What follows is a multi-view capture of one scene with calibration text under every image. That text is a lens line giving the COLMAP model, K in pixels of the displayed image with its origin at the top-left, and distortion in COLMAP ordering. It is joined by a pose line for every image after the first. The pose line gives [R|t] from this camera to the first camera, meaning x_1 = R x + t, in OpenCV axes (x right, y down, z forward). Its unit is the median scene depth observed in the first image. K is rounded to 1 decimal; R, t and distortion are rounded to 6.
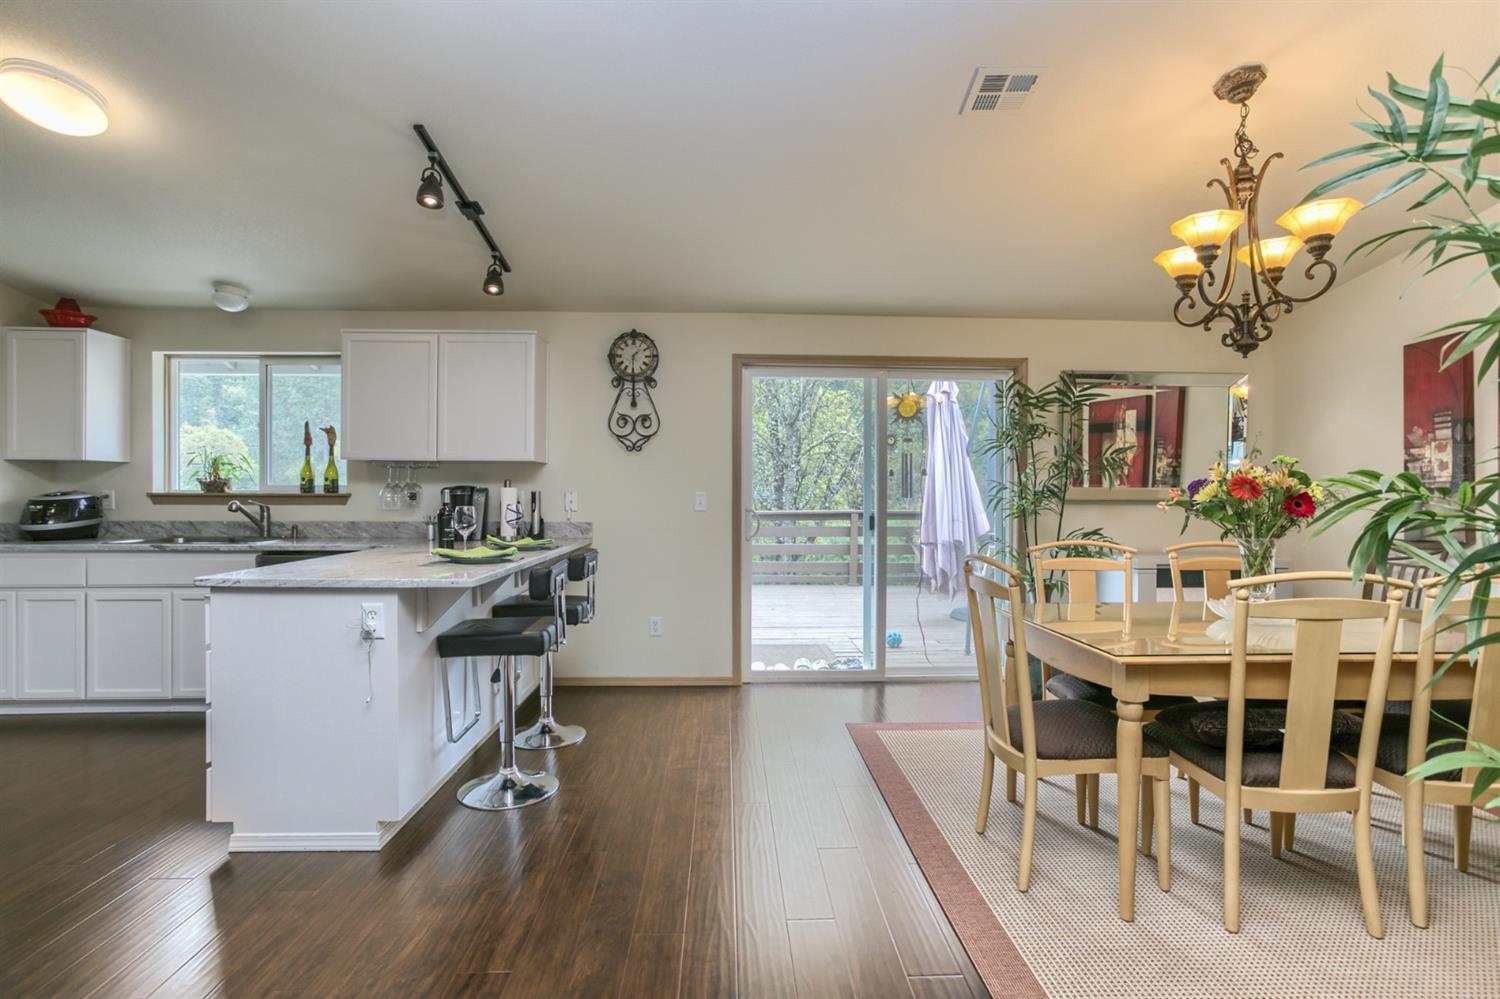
lens RADIAL K [[739.0, 0, 745.0], [0, 739.0, 496.8], [0, 0, 1]] dist [-0.039953, 0.016376]
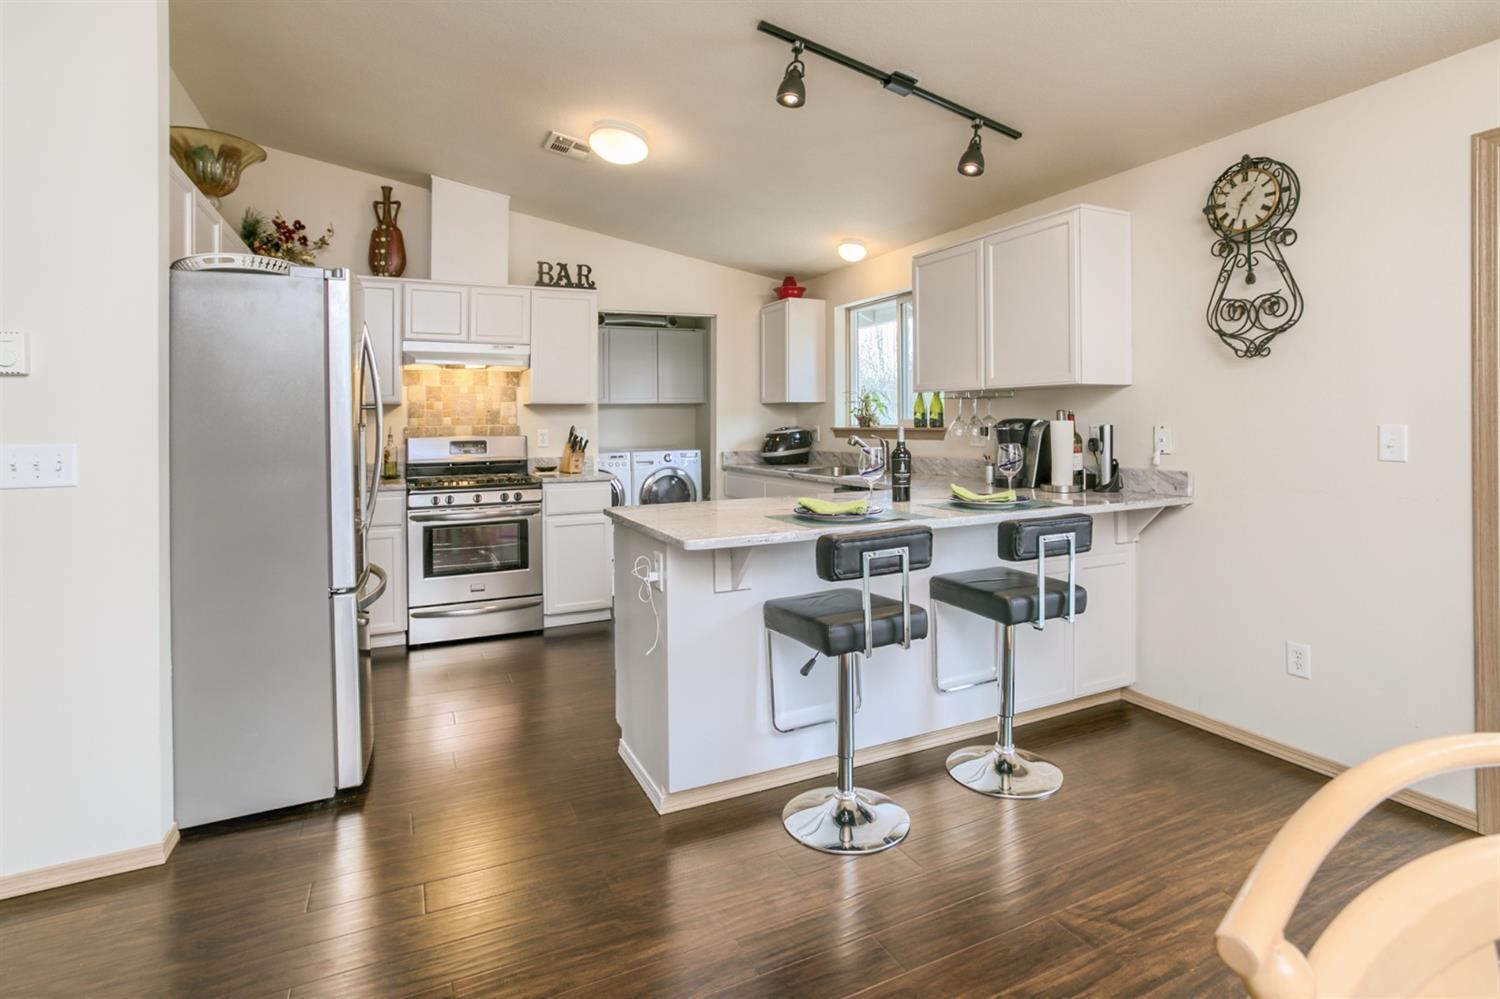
lens RADIAL K [[739.0, 0, 760.1], [0, 739.0, 415.1], [0, 0, 1]] dist [-0.039953, 0.016376]
pose [[0.402918, -0.015492, -0.915105, 0.243924], [0.004882, 0.999879, -0.014778, -0.008658], [0.915223, 0.001487, 0.402945, 0.421853]]
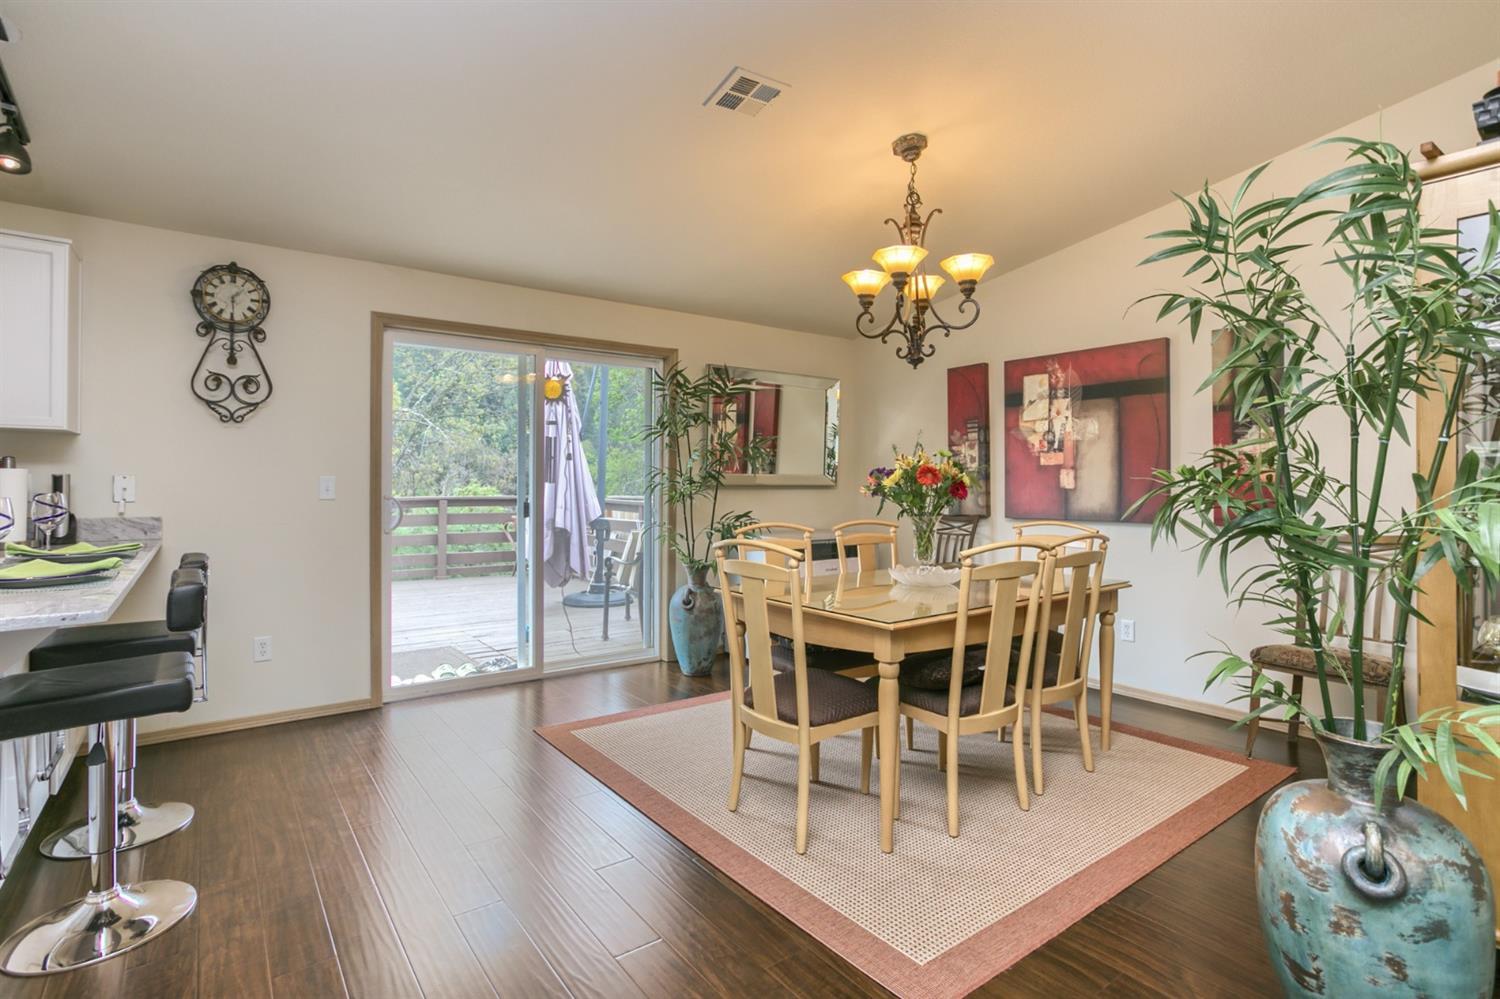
lens RADIAL K [[739.0, 0, 761.3], [0, 739.0, 476.6], [0, 0, 1]] dist [-0.039953, 0.016376]
pose [[0.818577, 0.003475, 0.574386, -0.142582], [0.000003, 0.999982, -0.006055, -0.001469], [-0.574396, 0.004958, 0.818562, 0.079232]]
